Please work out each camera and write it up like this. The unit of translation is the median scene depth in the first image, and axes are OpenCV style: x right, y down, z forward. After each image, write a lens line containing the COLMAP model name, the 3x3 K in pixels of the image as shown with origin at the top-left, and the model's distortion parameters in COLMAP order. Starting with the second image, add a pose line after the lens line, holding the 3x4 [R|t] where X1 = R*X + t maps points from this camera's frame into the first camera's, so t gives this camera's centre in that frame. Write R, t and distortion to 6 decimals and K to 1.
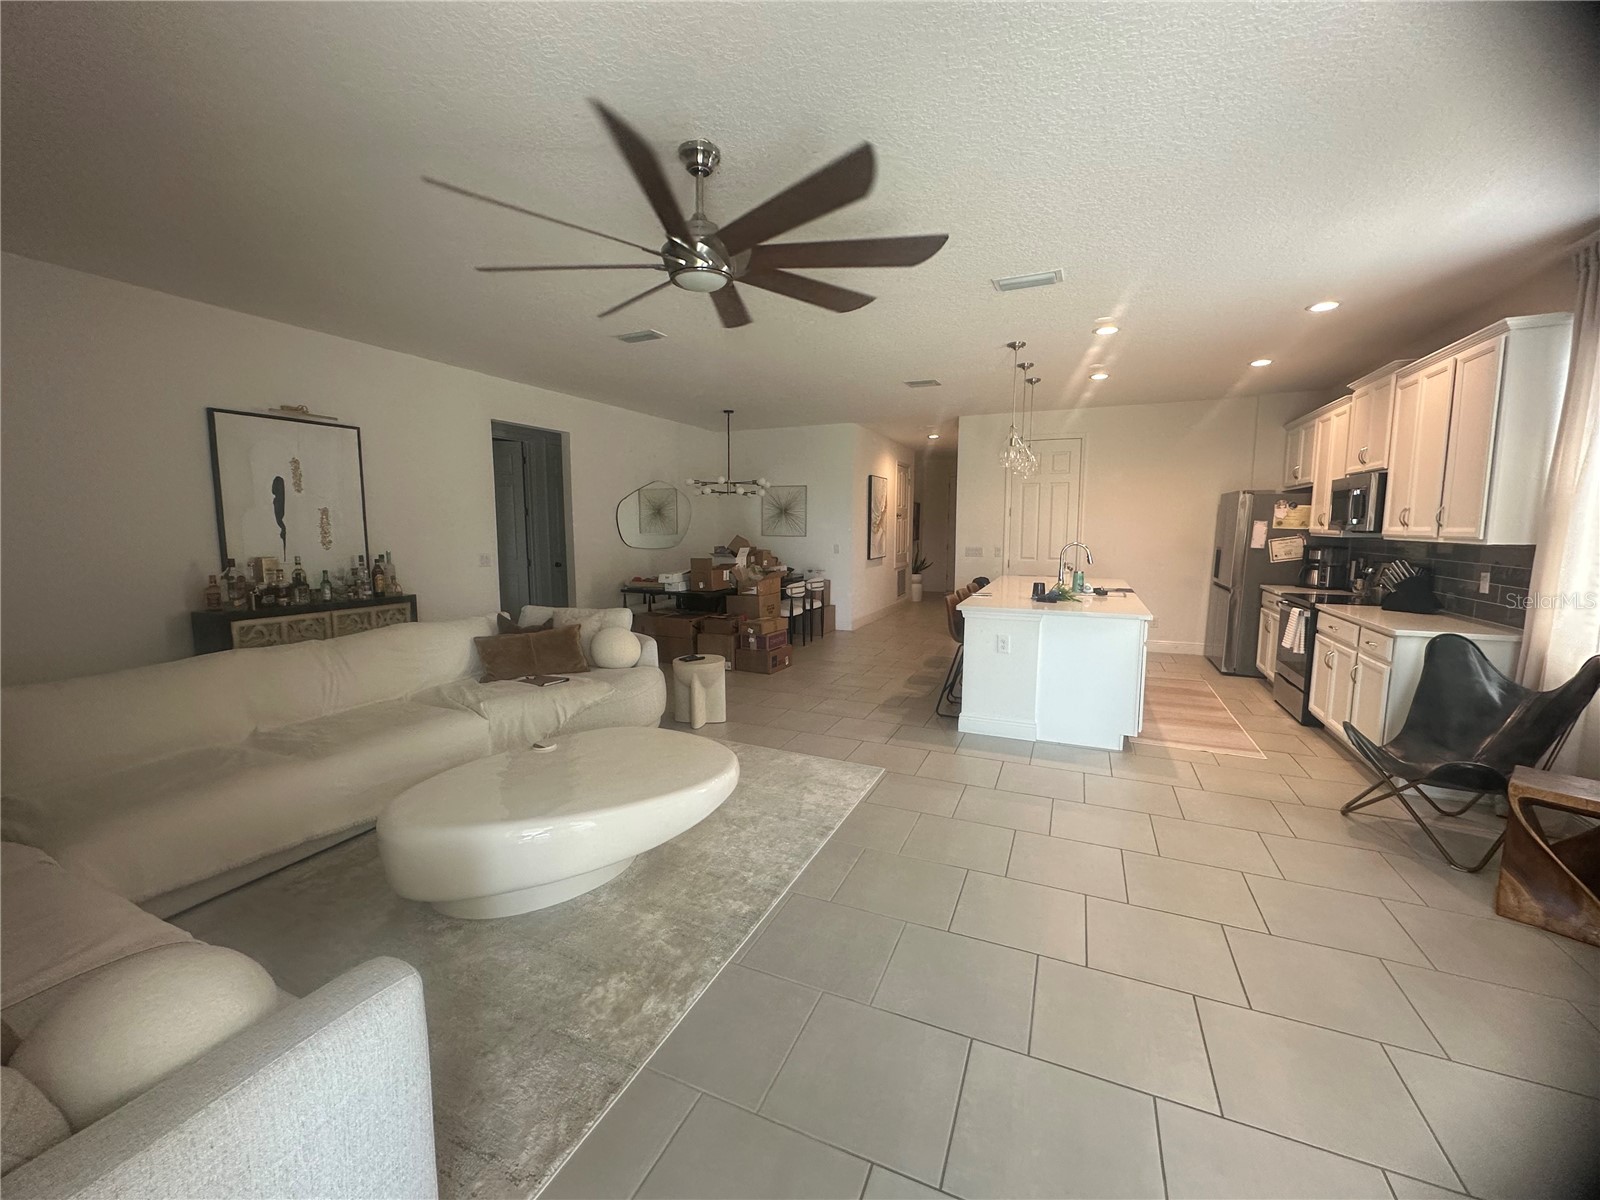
lens RADIAL K [[634.7, 0, 798.4], [0, 634.7, 594.5], [0, 0, 1]] dist [-0.000592, -0.000080]
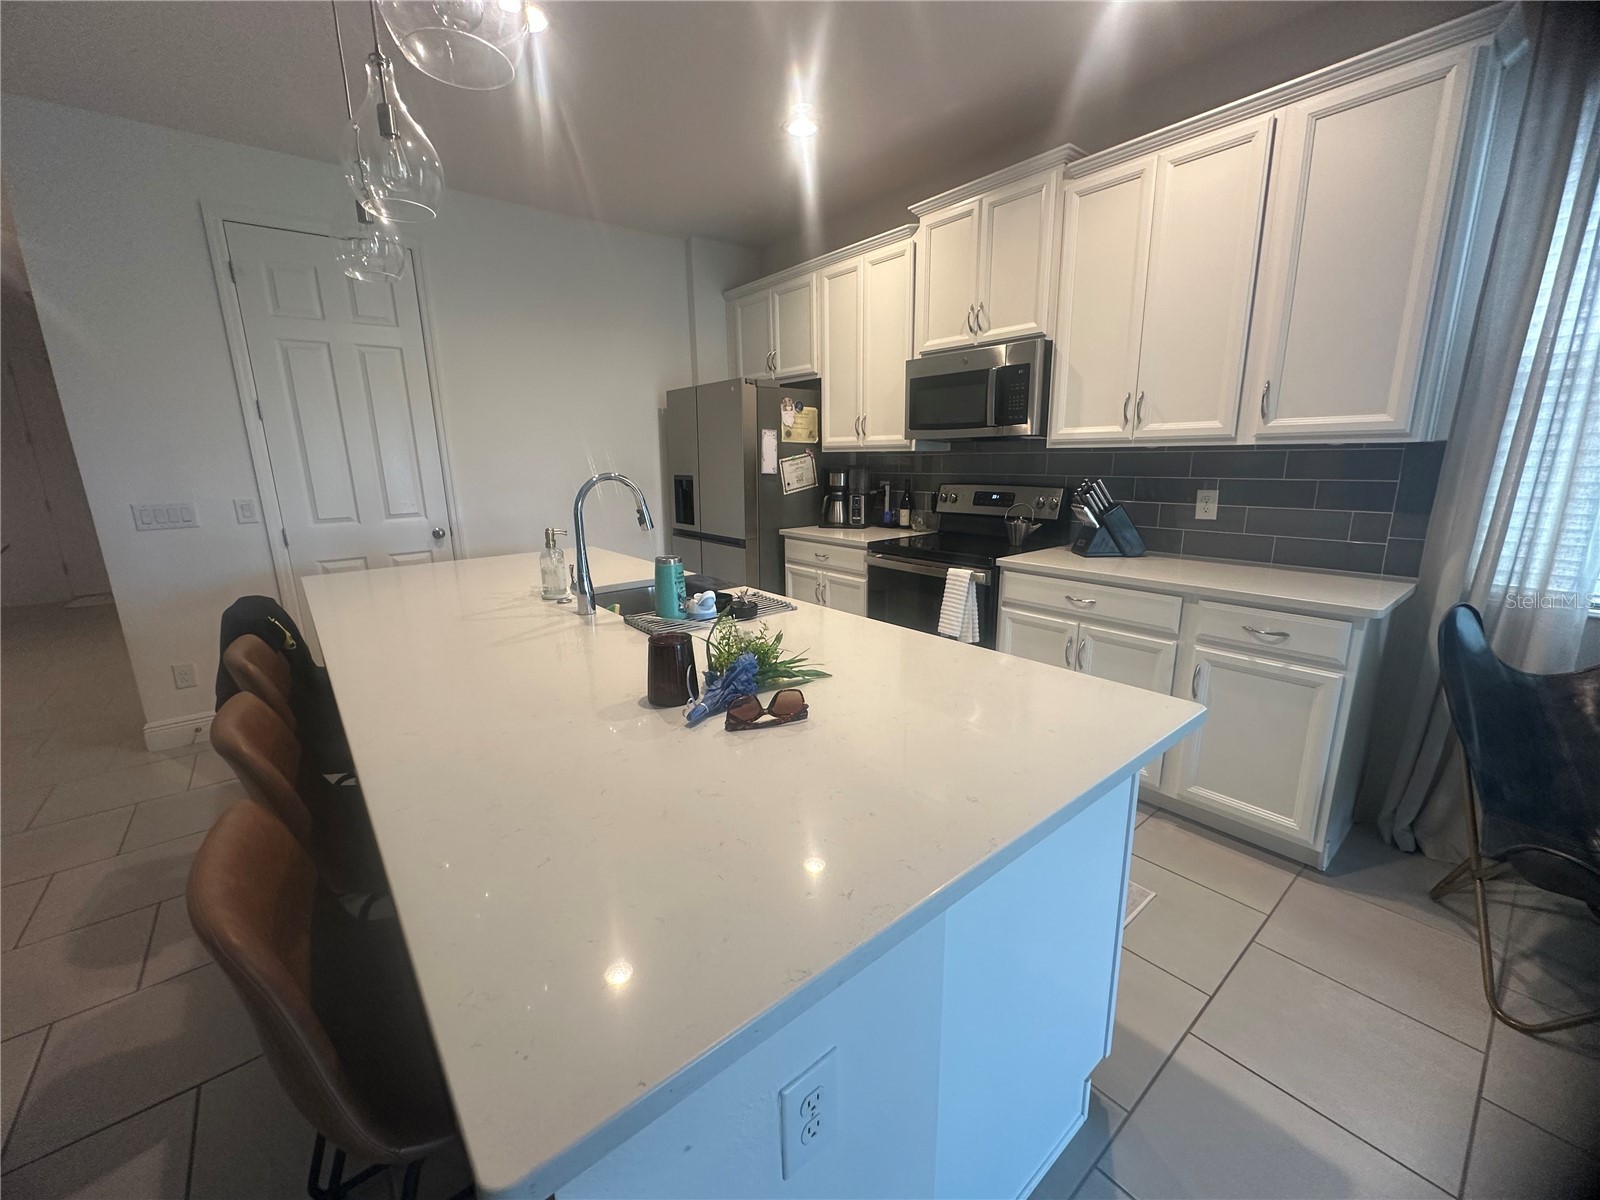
lens RADIAL K [[634.7, 0, 798.4], [0, 634.7, 594.5], [0, 0, 1]] dist [-0.000592, -0.000080]
pose [[0.451721, -0.198717, 0.869747, 0.162746], [0.113934, 0.979745, 0.164675, -0.058575], [-0.884854, 0.024707, 0.465212, 0.717845]]
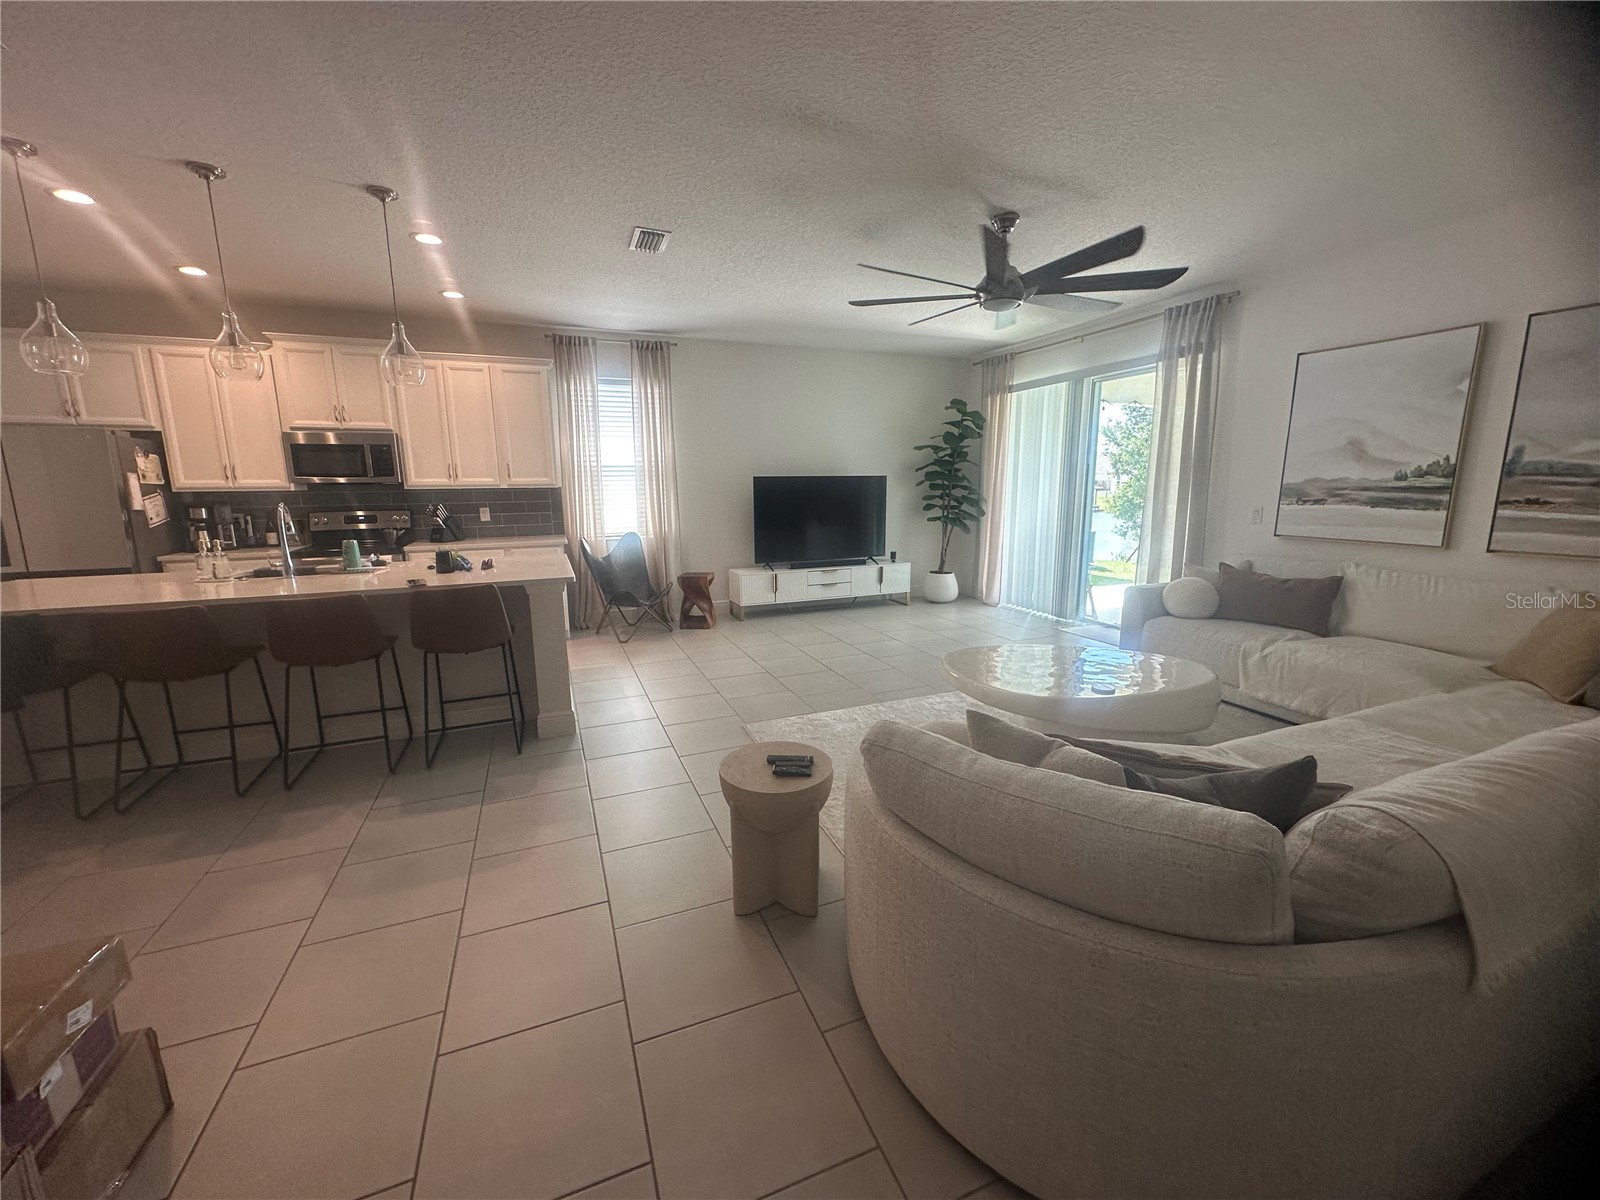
lens RADIAL K [[634.7, 0, 798.4], [0, 634.7, 594.5], [0, 0, 1]] dist [-0.000592, -0.000080]
pose [[-0.716296, -0.115496, 0.688171, -0.381998], [0.087061, 0.963709, 0.252359, -0.103478], [-0.692344, 0.240676, -0.680246, 1.052285]]
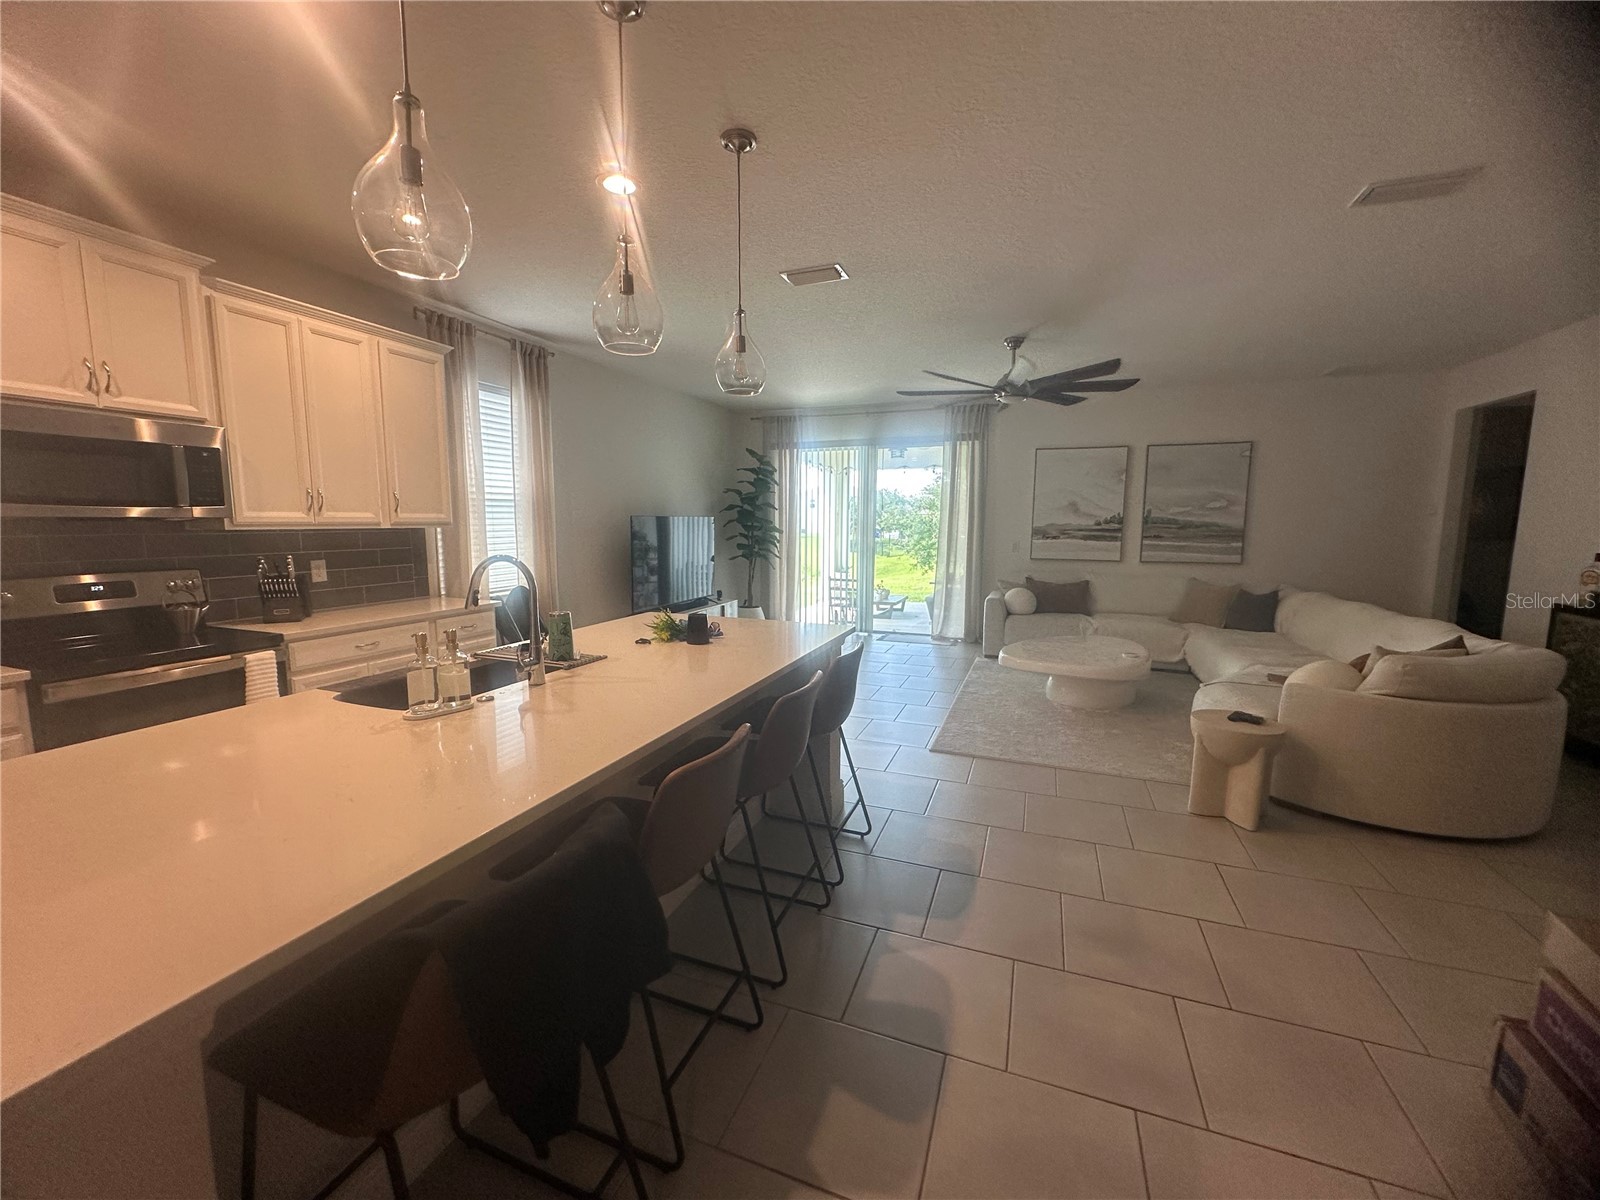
lens RADIAL K [[634.7, 0, 798.4], [0, 634.7, 594.5], [0, 0, 1]] dist [-0.000592, -0.000080]
pose [[-0.998906, 0.001796, -0.046736, 0.271346], [-0.008897, 0.973716, 0.227592, -0.138084], [0.045917, 0.227759, -0.972634, 1.314243]]
